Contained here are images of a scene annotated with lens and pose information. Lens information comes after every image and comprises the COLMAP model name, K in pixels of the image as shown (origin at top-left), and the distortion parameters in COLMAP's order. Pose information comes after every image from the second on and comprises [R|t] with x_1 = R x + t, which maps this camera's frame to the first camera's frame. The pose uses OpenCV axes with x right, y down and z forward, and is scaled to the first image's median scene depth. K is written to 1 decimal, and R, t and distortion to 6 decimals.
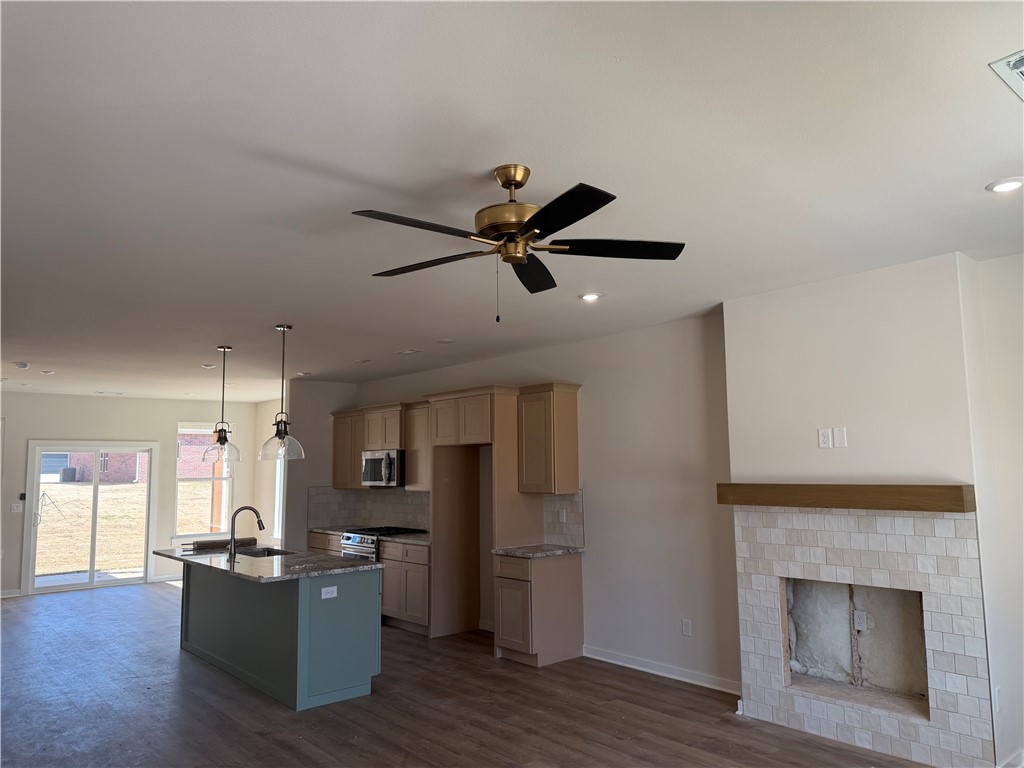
lens RADIAL K [[734.2, 0, 513.9], [0, 734.2, 388.2], [0, 0, 1]] dist [0.009153, -0.002146]
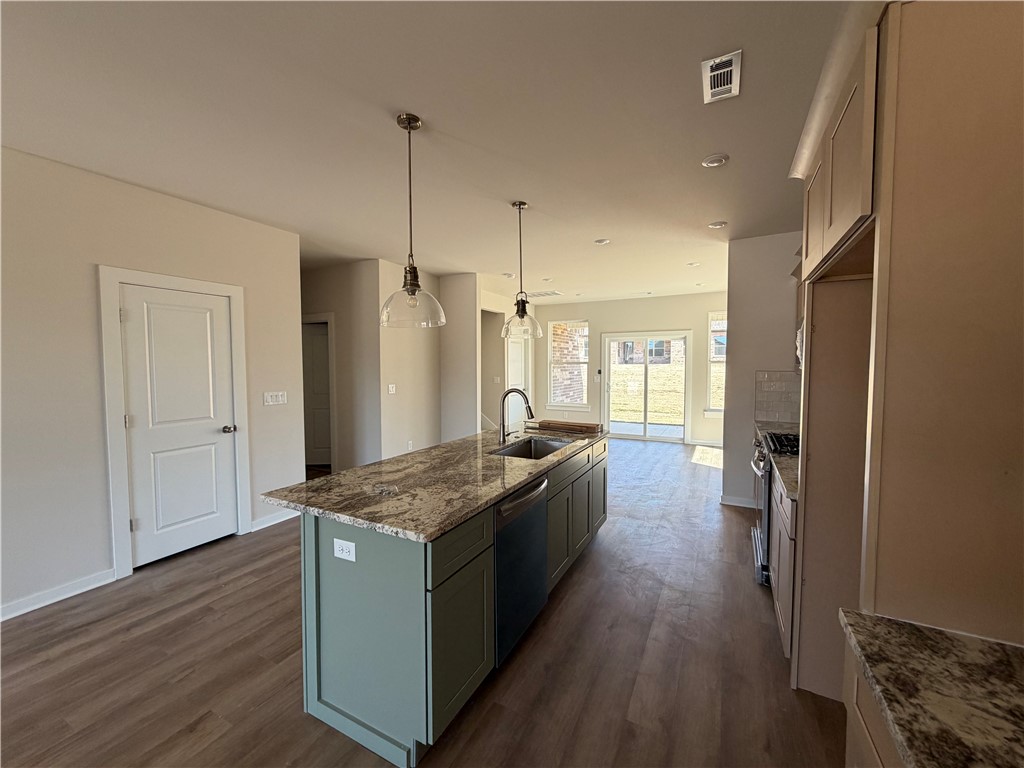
lens RADIAL K [[409.4, 0, 508.8], [0, 409.4, 384.5], [0, 0, 1]] dist [-0.002360, -0.000176]
pose [[0.362027, 0.058681, -0.930319, 0.040261], [0.100224, 0.989781, 0.101434, 0.069144], [0.926764, -0.129962, 0.352447, 0.528707]]
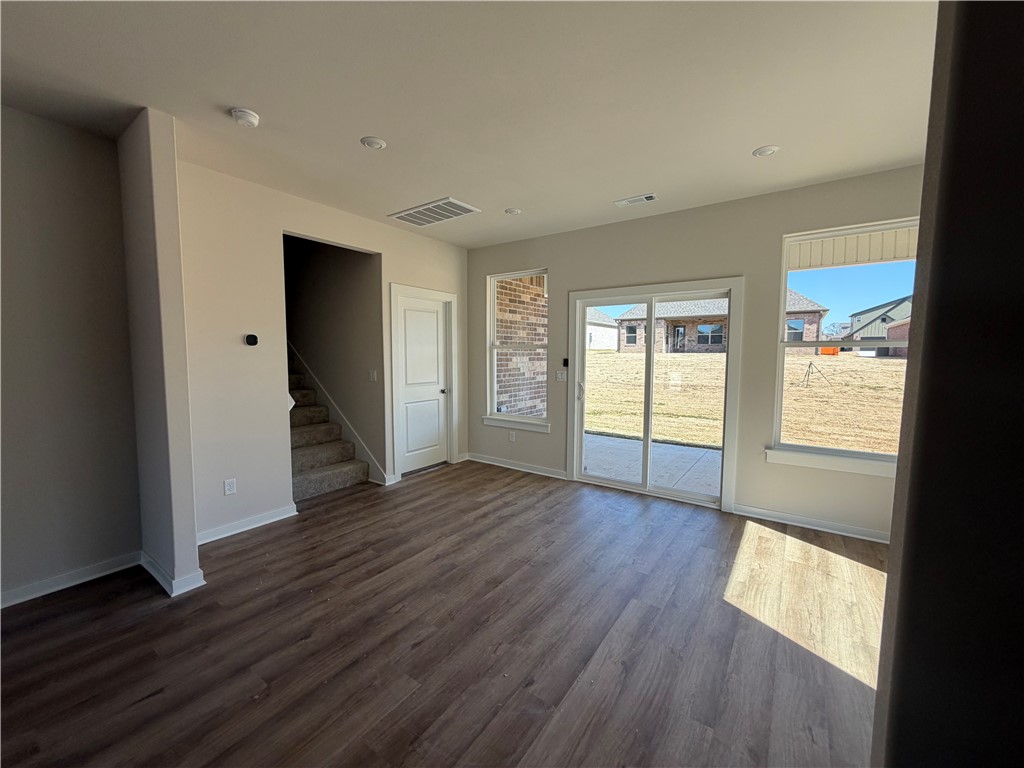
lens RADIAL K [[409.4, 0, 510.5], [0, 409.4, 386.1], [0, 0, 1]] dist [-0.002360, -0.000176]
pose [[0.242732, 0.094689, -0.965461, -0.238440], [0.098330, 0.987698, 0.121592, 0.110773], [0.965097, -0.124448, 0.230435, 0.826546]]
